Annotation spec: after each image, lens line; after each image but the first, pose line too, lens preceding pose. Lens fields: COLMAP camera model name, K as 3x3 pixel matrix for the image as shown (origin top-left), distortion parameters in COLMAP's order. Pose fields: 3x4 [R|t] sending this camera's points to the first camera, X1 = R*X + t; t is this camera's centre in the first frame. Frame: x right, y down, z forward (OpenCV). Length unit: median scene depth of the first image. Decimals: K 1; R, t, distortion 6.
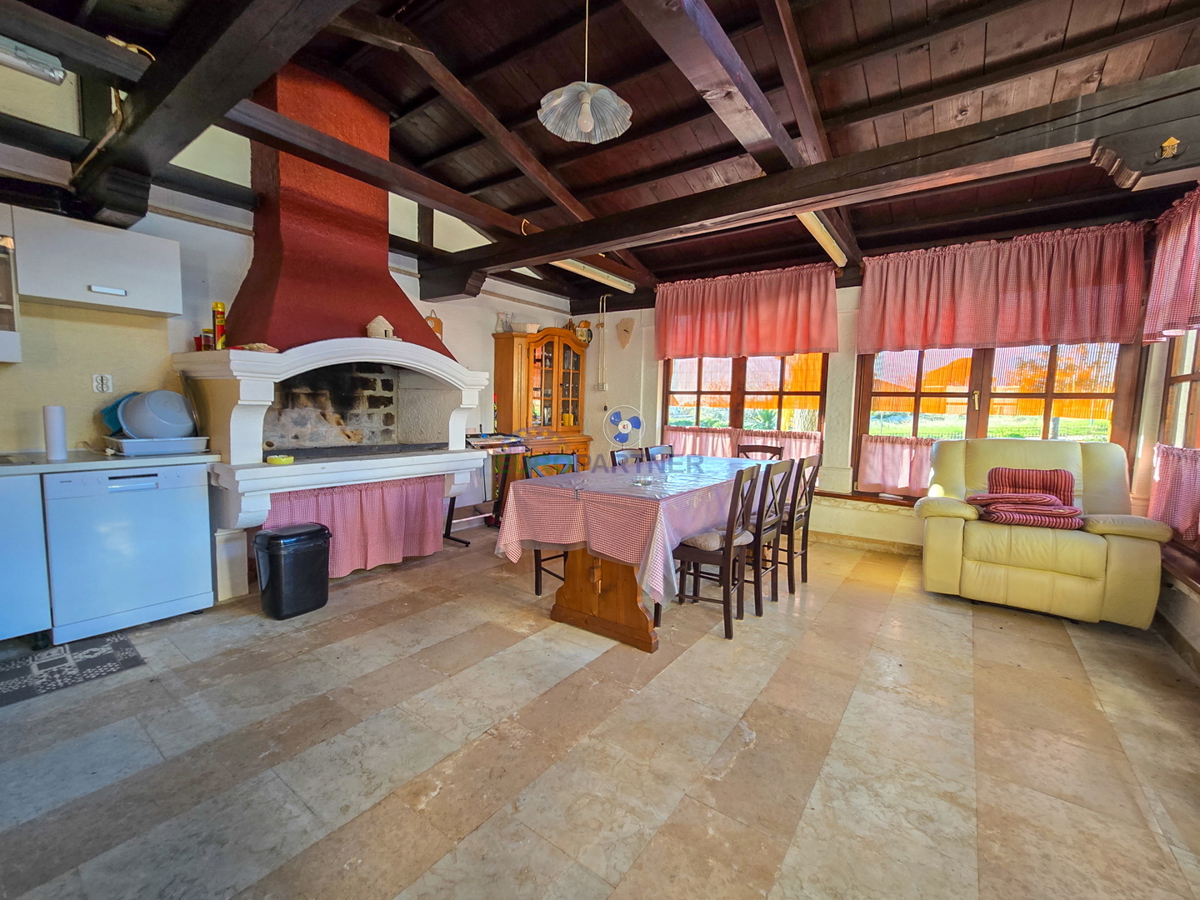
lens RADIAL K [[491.9, 0, 608.9], [0, 491.9, 446.6], [0, 0, 1]] dist [-0.000189, -0.000185]
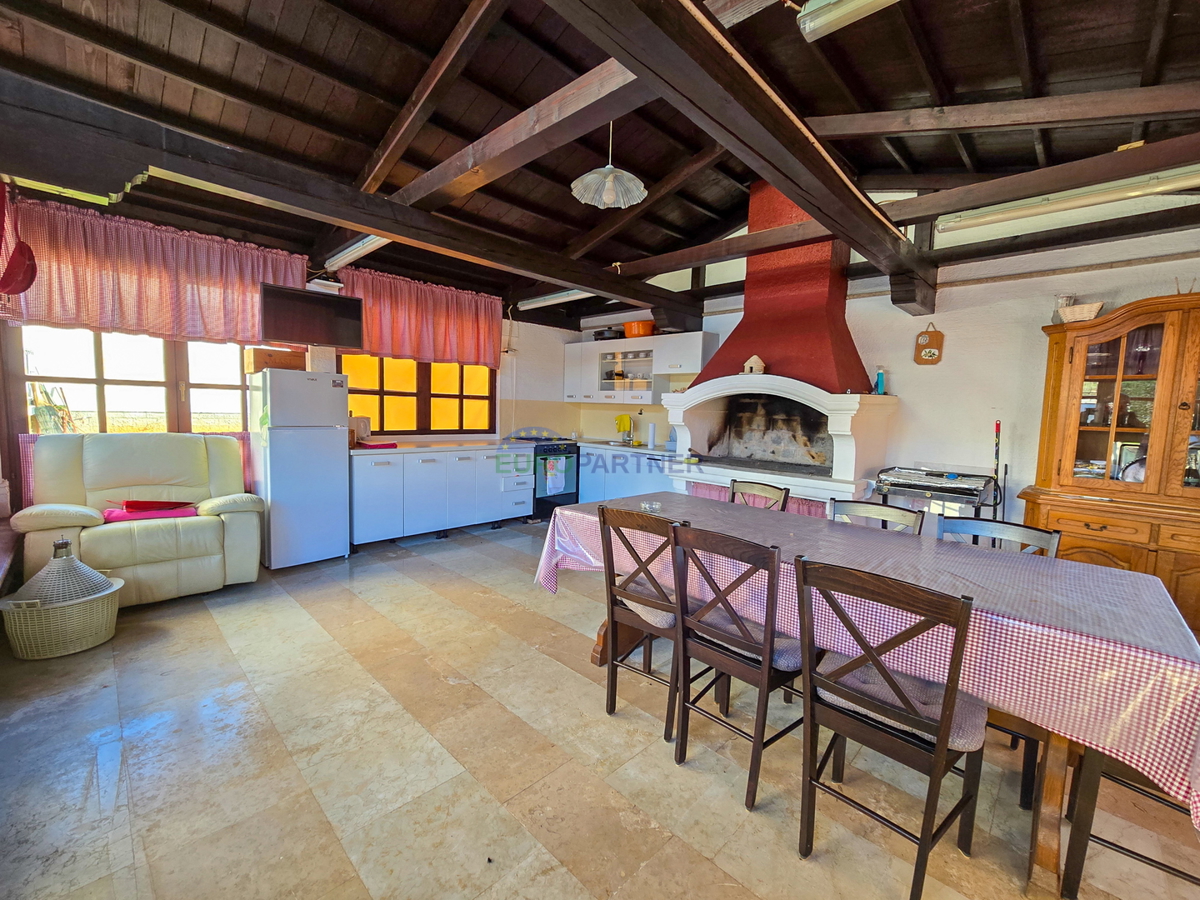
lens RADIAL K [[491.9, 0, 607.4], [0, 491.9, 450.7], [0, 0, 1]] dist [-0.000189, -0.000185]
pose [[-0.128604, 0.061160, -0.989808, 0.729540], [-0.116486, 0.990256, 0.076322, -0.073372], [0.984831, 0.125114, -0.120227, 0.737290]]
